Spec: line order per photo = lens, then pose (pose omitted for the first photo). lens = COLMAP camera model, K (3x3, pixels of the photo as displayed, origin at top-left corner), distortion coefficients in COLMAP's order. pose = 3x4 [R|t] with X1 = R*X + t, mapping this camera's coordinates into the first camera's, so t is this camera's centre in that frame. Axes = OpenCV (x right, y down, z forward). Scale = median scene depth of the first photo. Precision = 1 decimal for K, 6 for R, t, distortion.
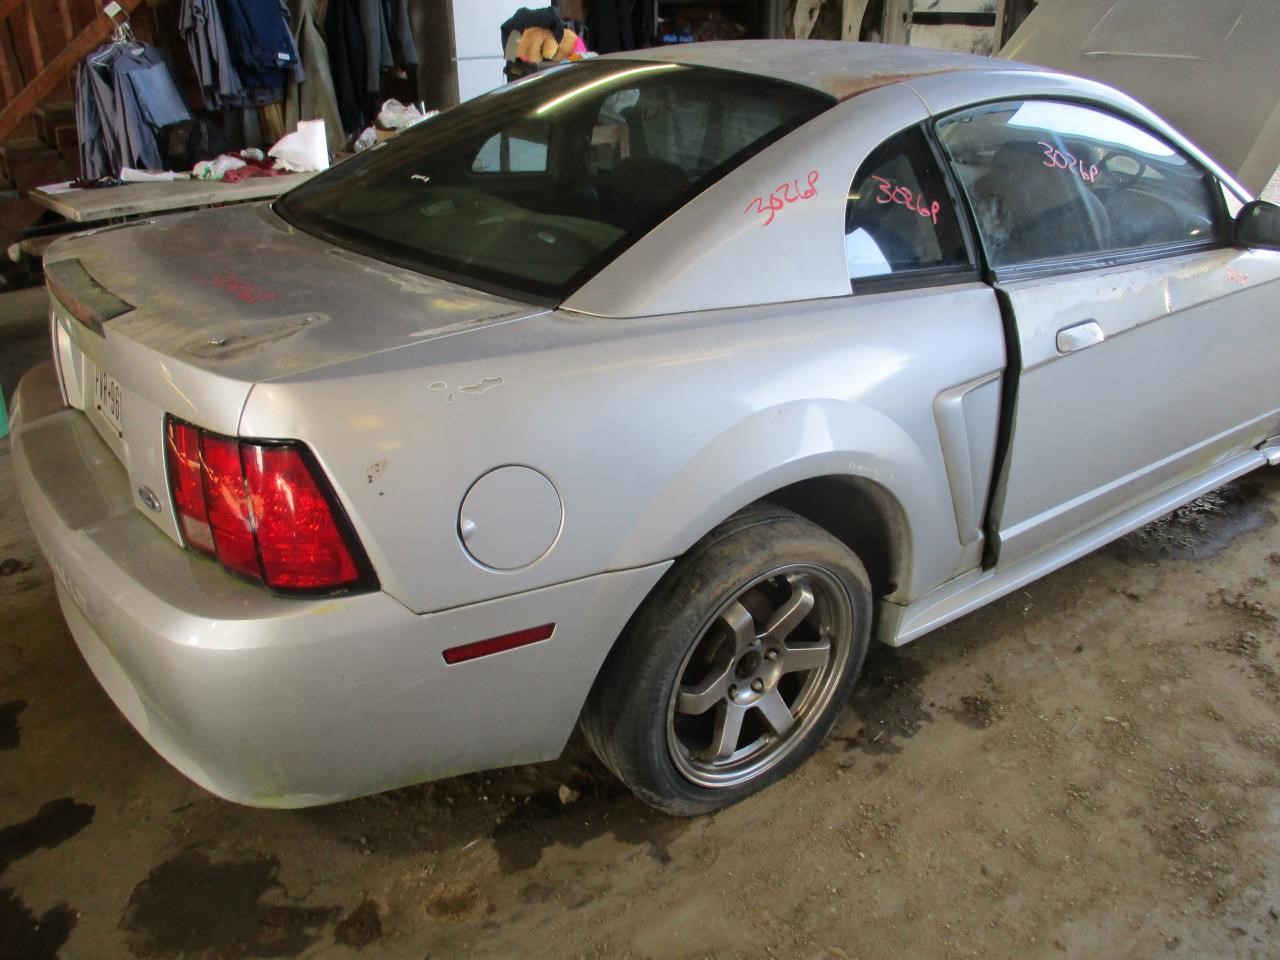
lens RADIAL K [[957.2, 0, 640.0], [0, 957.2, 480.0], [0, 0, 1]] dist [0.001550, -0.083162]
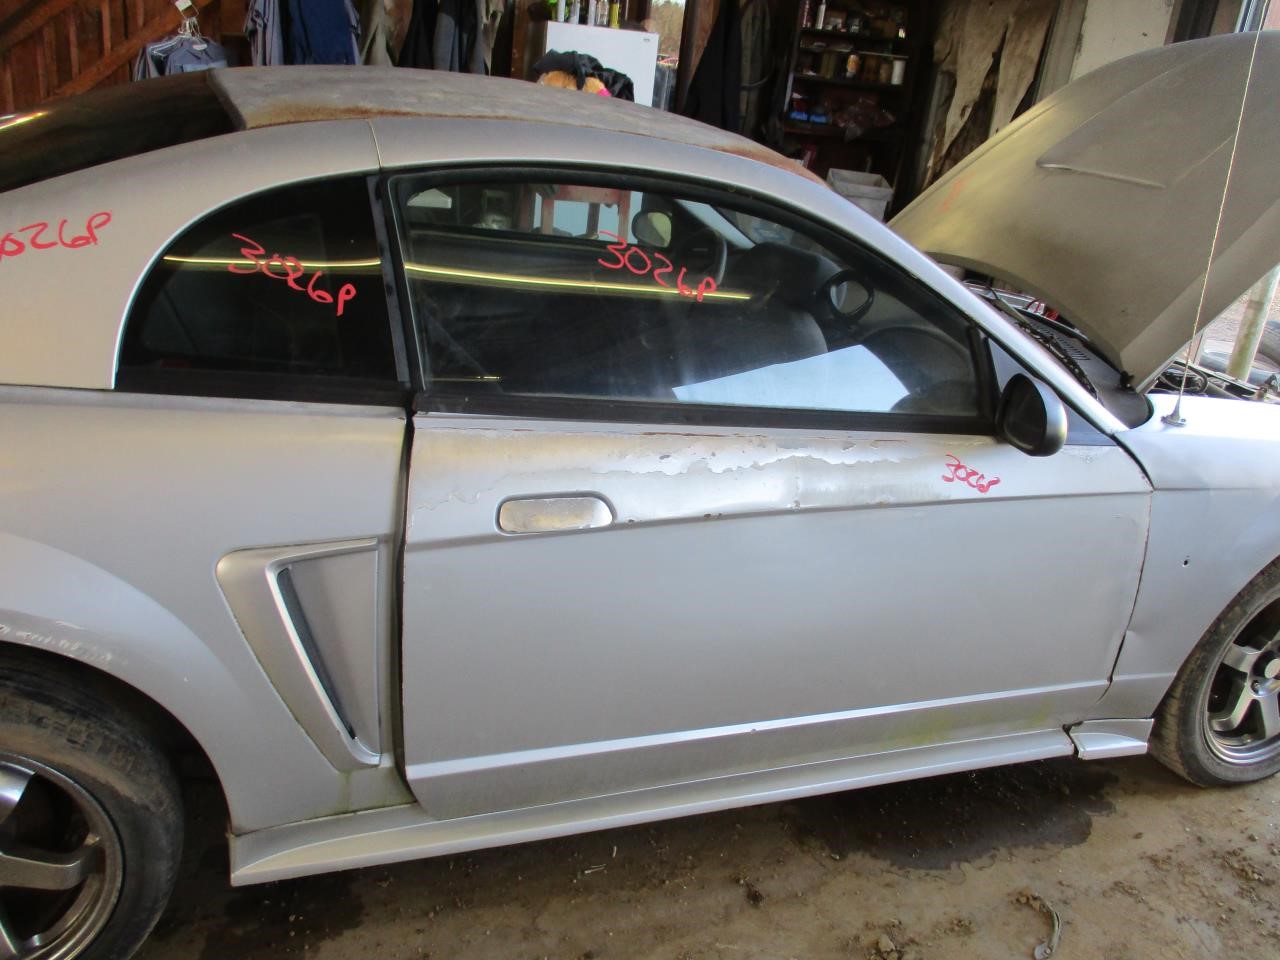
lens RADIAL K [[975.9, 0, 640.0], [0, 975.9, 480.0], [0, 0, 1]] dist [-0.010320, -0.092447]
pose [[0.958540, 0.207118, -0.195712, 0.455266], [-0.220536, 0.974136, -0.049215, -0.108098], [0.180457, 0.090336, 0.979426, 0.229517]]
